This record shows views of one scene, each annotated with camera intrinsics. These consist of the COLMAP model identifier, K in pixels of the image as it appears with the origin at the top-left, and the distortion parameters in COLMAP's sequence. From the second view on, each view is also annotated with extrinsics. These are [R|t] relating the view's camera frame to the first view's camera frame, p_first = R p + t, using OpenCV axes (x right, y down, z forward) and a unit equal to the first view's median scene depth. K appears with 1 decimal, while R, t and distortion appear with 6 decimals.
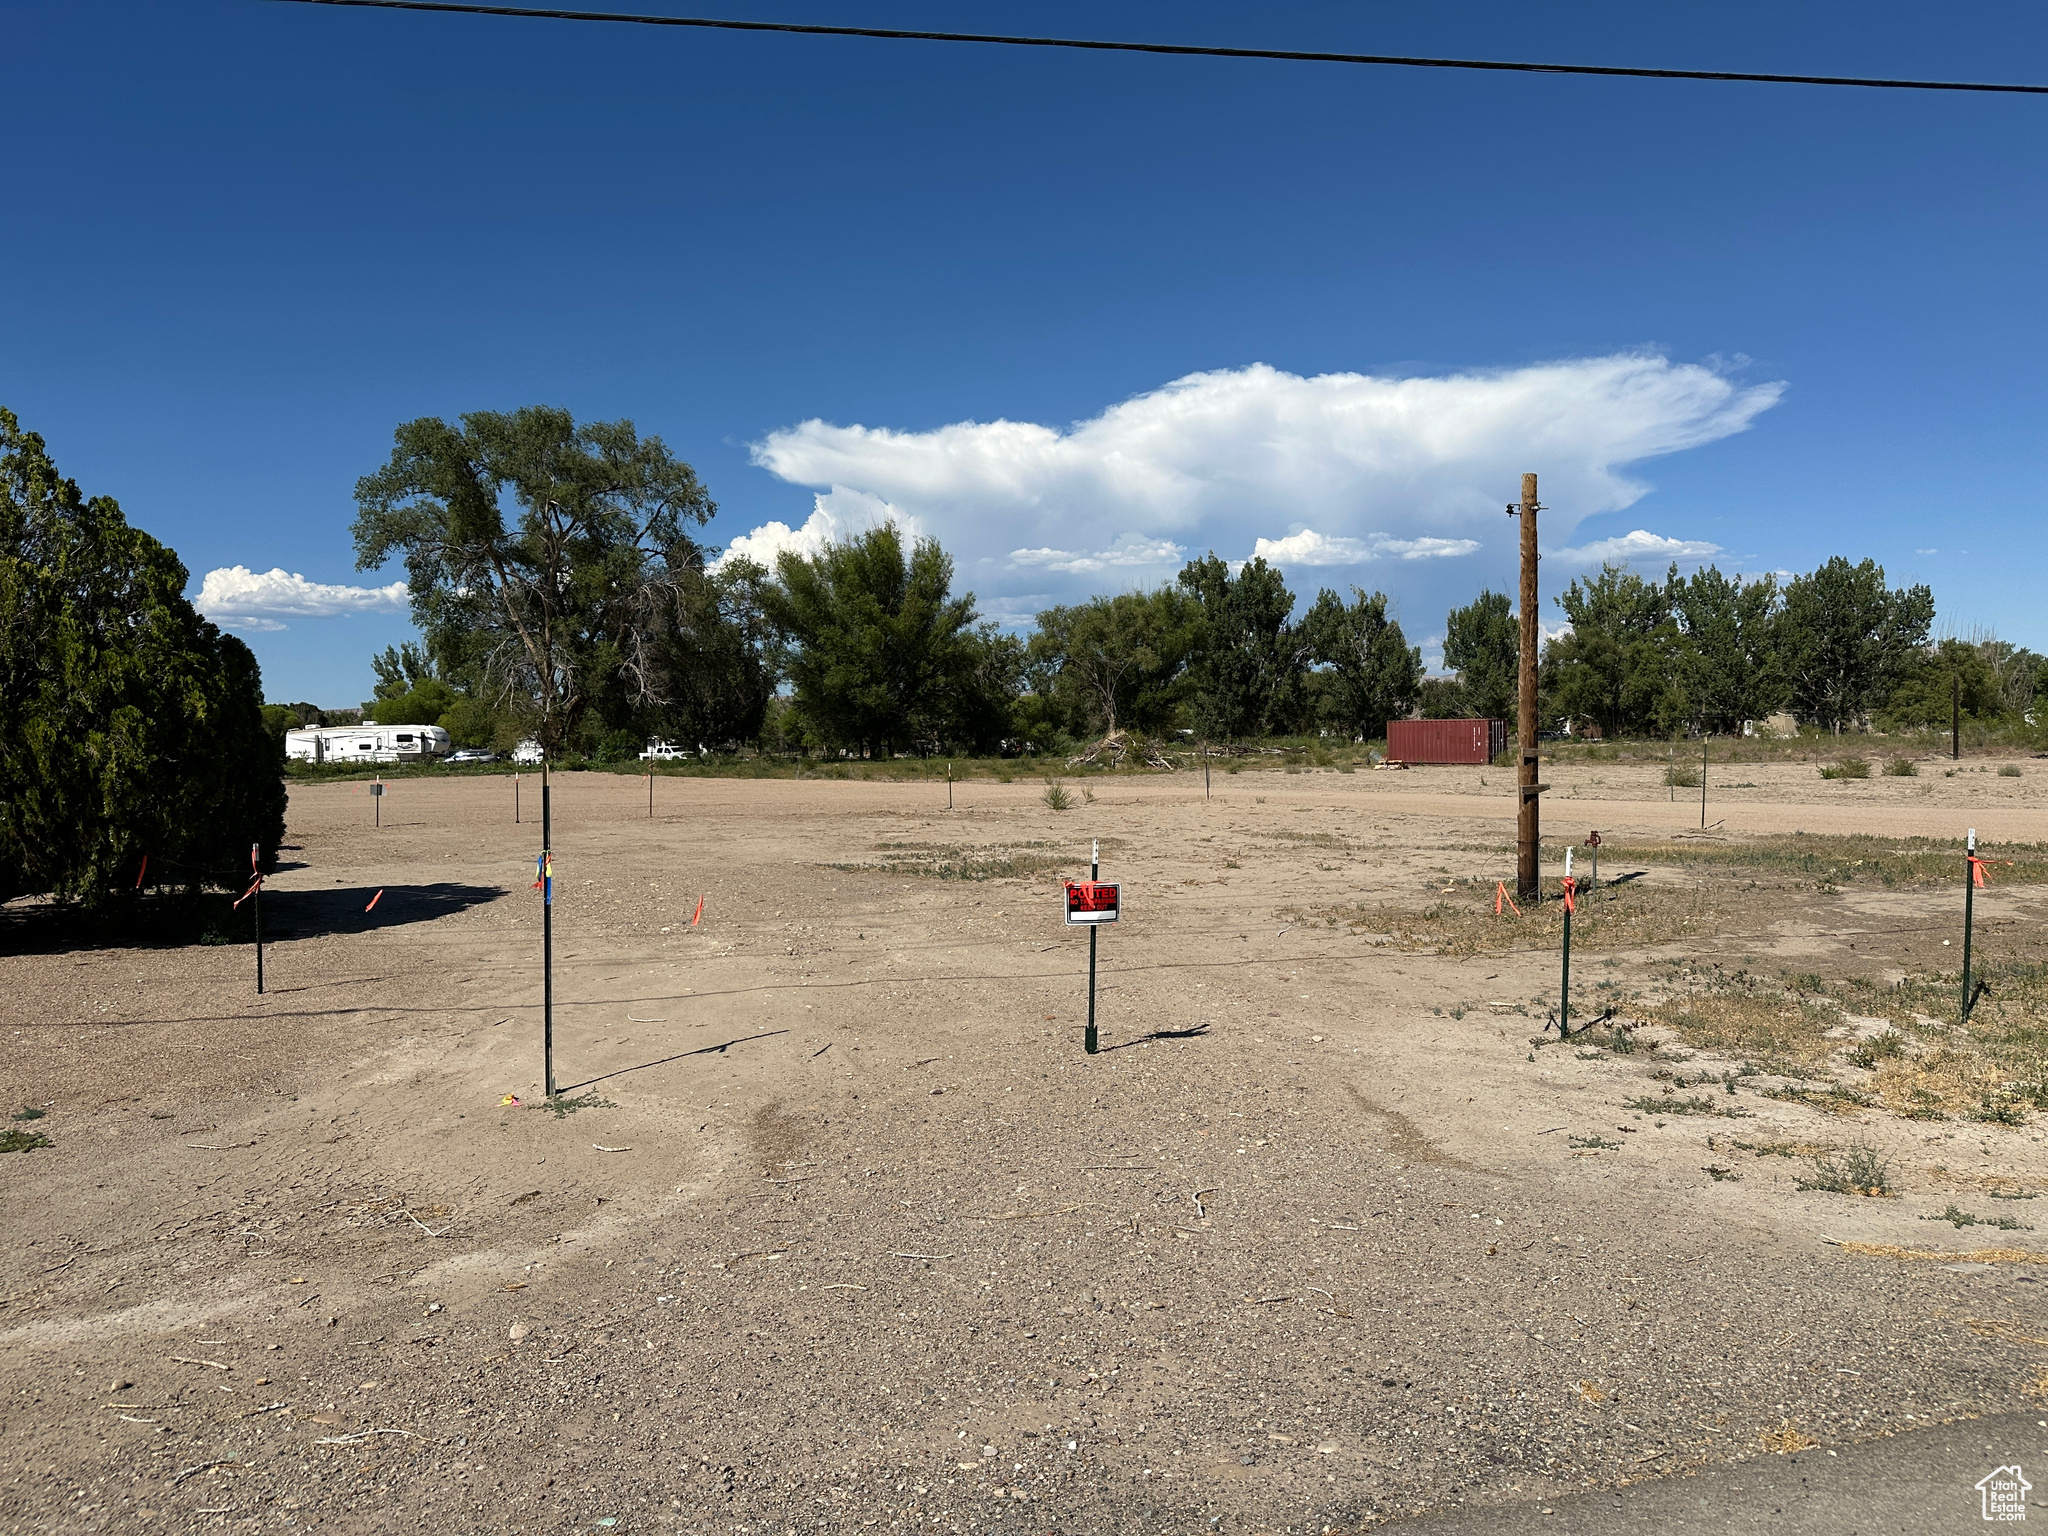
lens RADIAL K [[1446.8, 0, 1028.1], [0, 1446.8, 768.5], [0, 0, 1]] dist [0.150320, -0.244333]
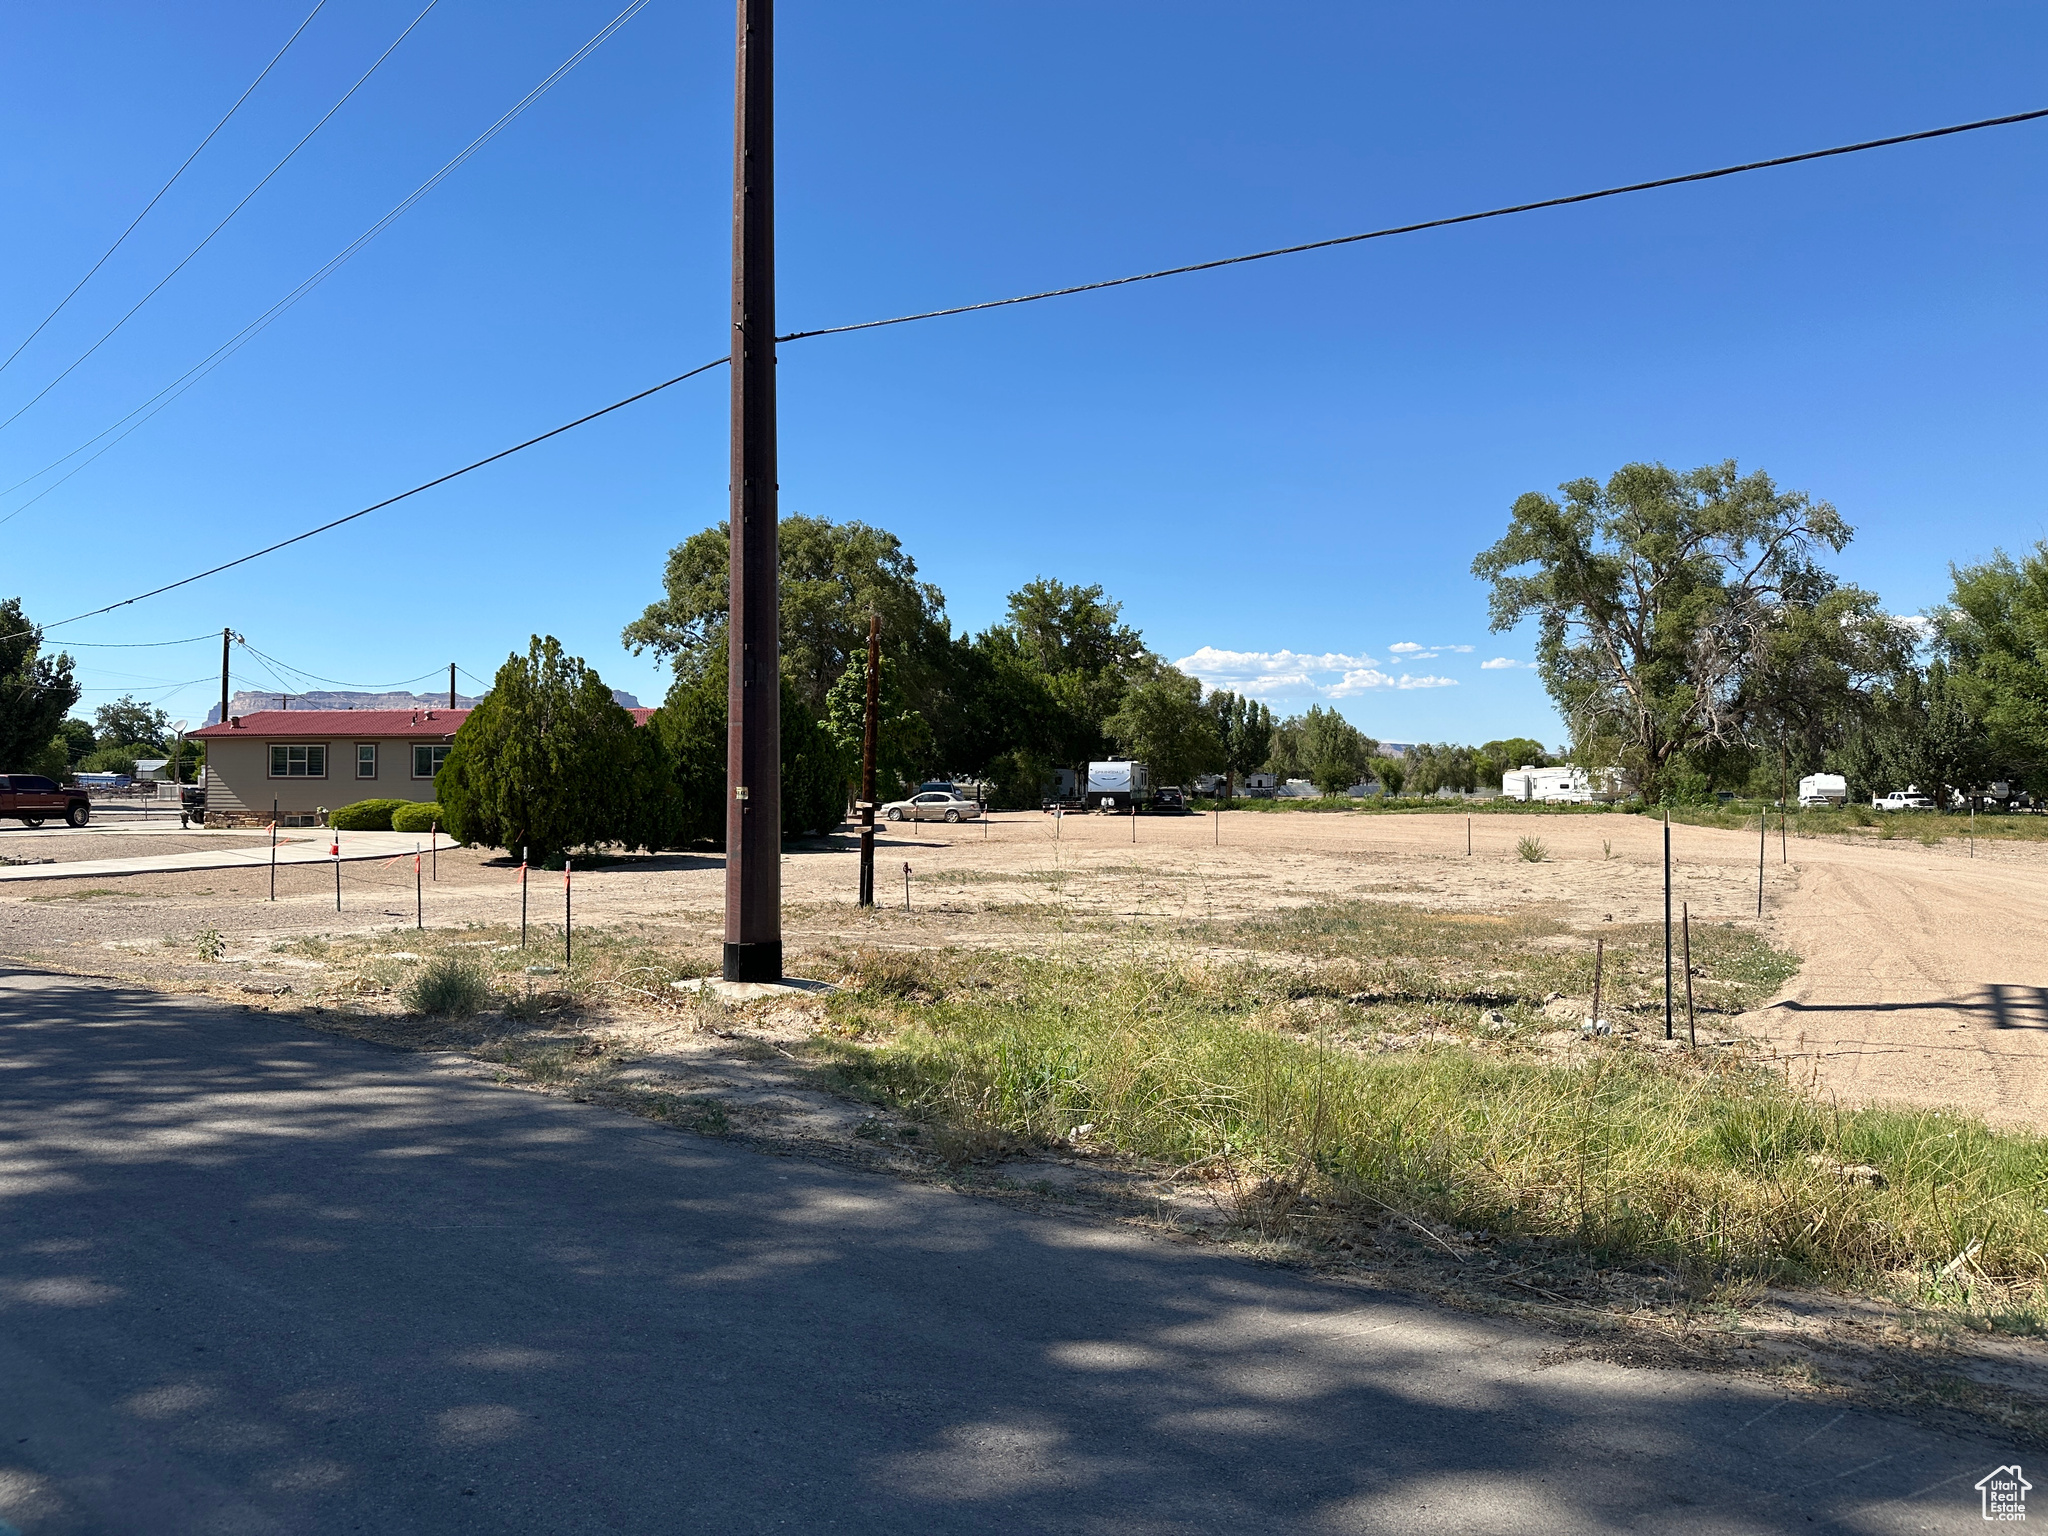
lens RADIAL K [[1446.8, 0, 1028.1], [0, 1446.8, 768.5], [0, 0, 1]] dist [0.150320, -0.244333]
pose [[0.552719, 0.010568, -0.833301, 0.246910], [-0.031525, 0.999469, -0.008235, -0.006249], [0.832771, 0.030821, 0.552759, 0.055699]]
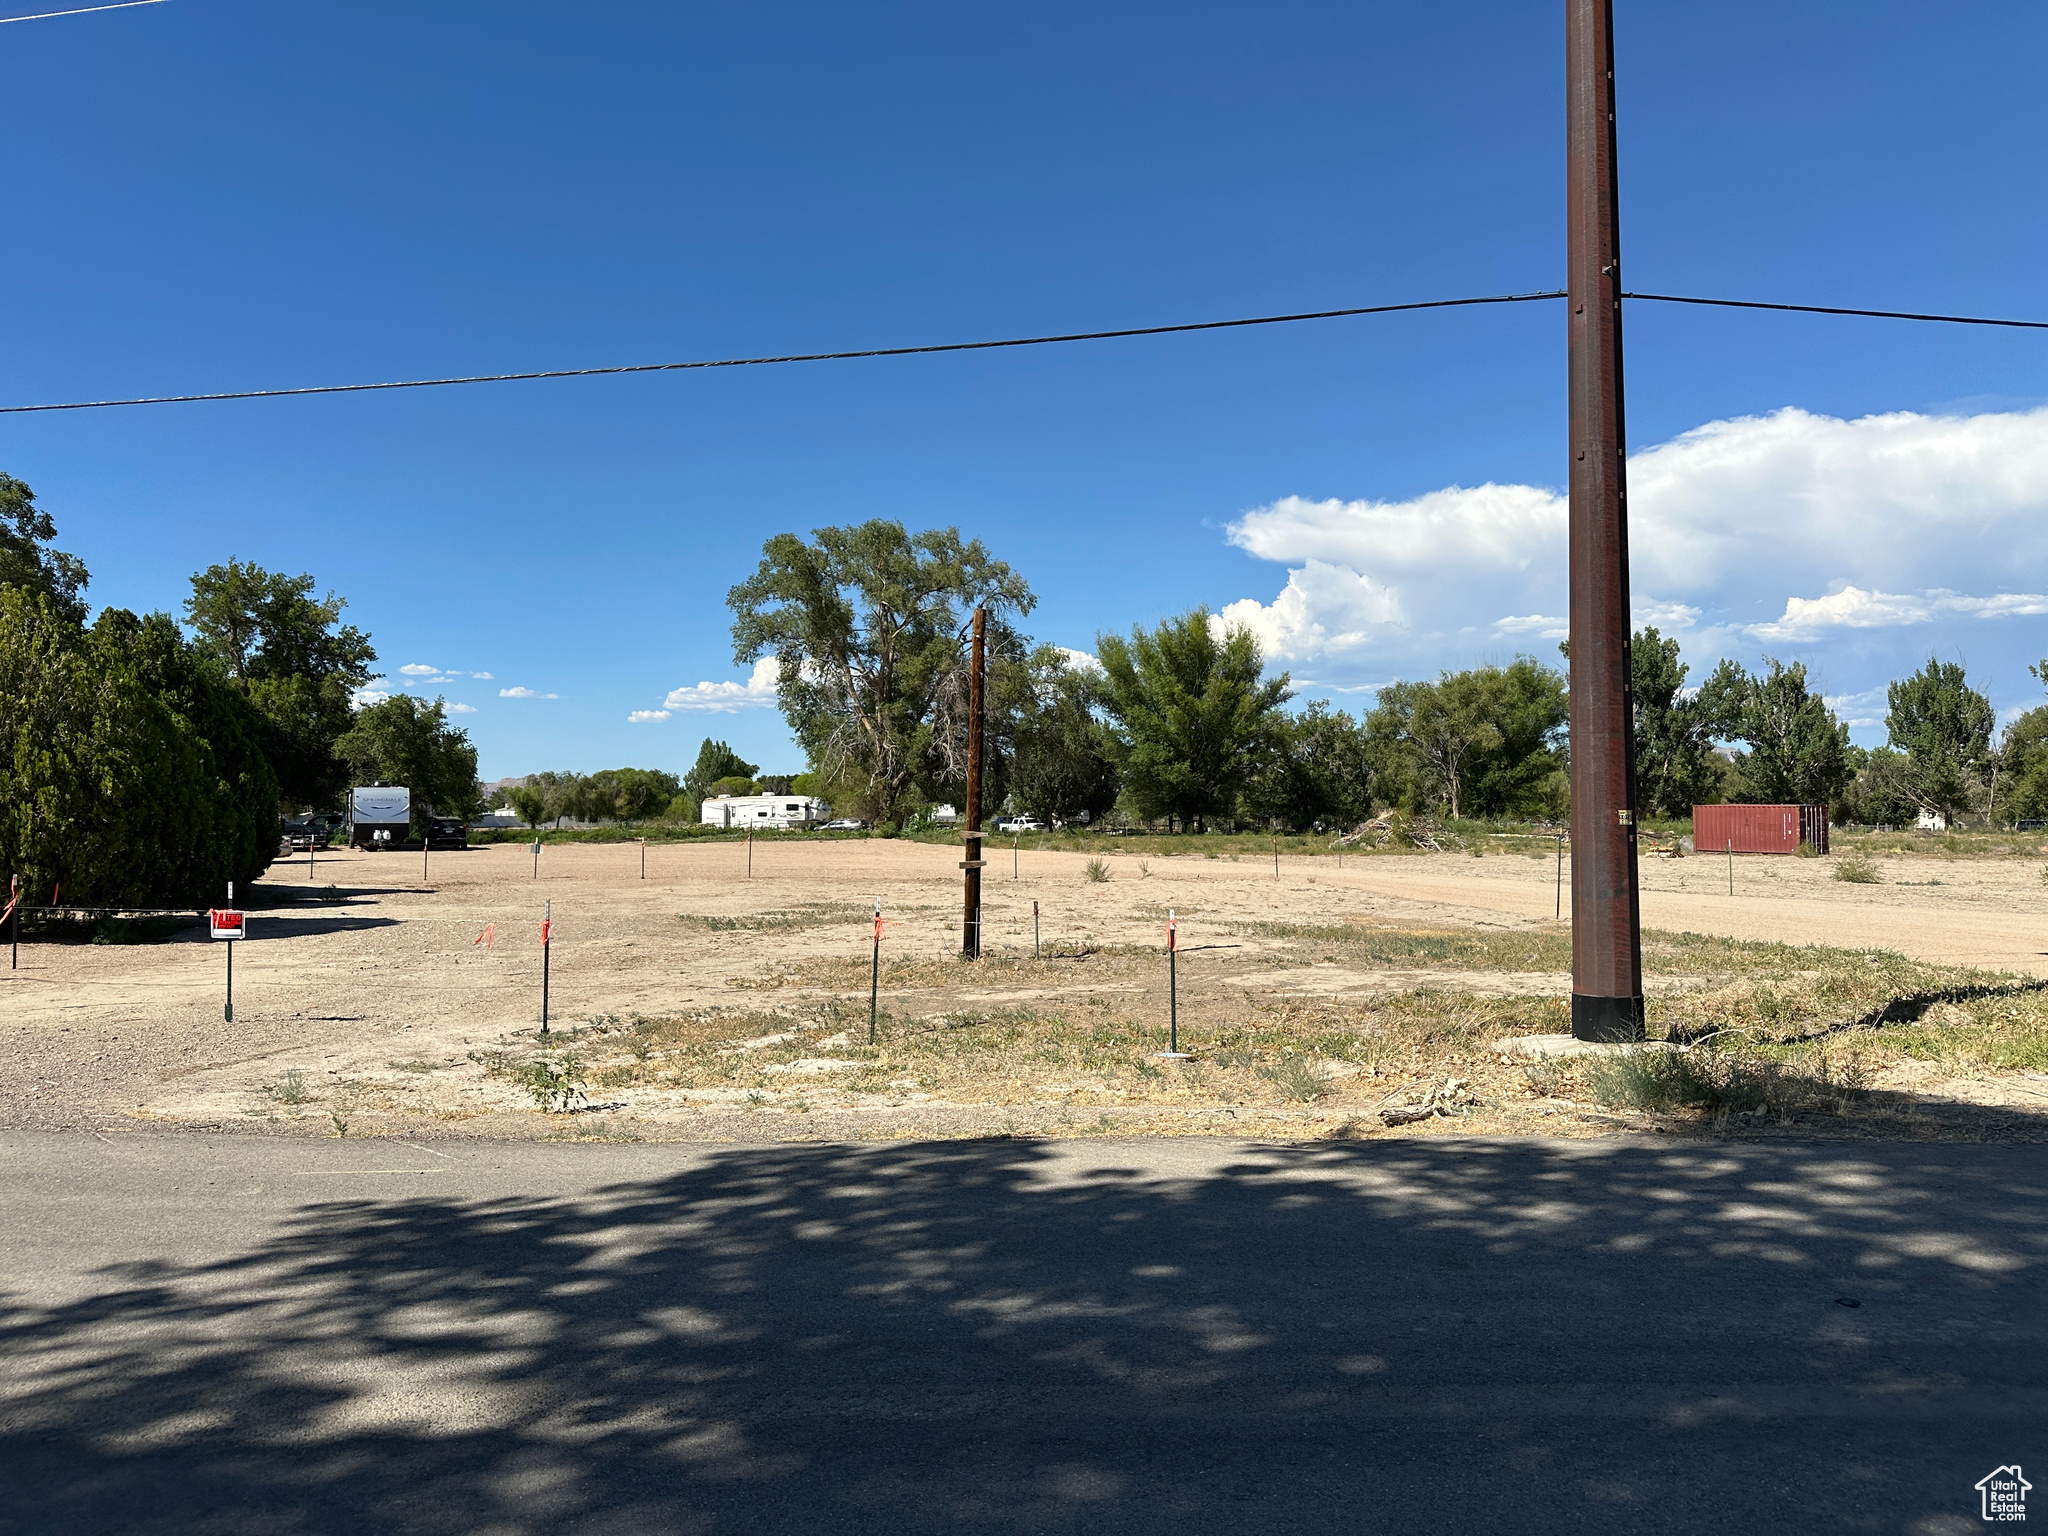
lens RADIAL K [[1446.8, 0, 1028.1], [0, 1446.8, 768.5], [0, 0, 1]] dist [0.150320, -0.244333]
pose [[0.947391, 0.007026, -0.320000, 0.114783], [-0.023341, 0.998614, -0.047179, -0.001552], [0.319225, 0.052166, 0.946242, -0.017605]]
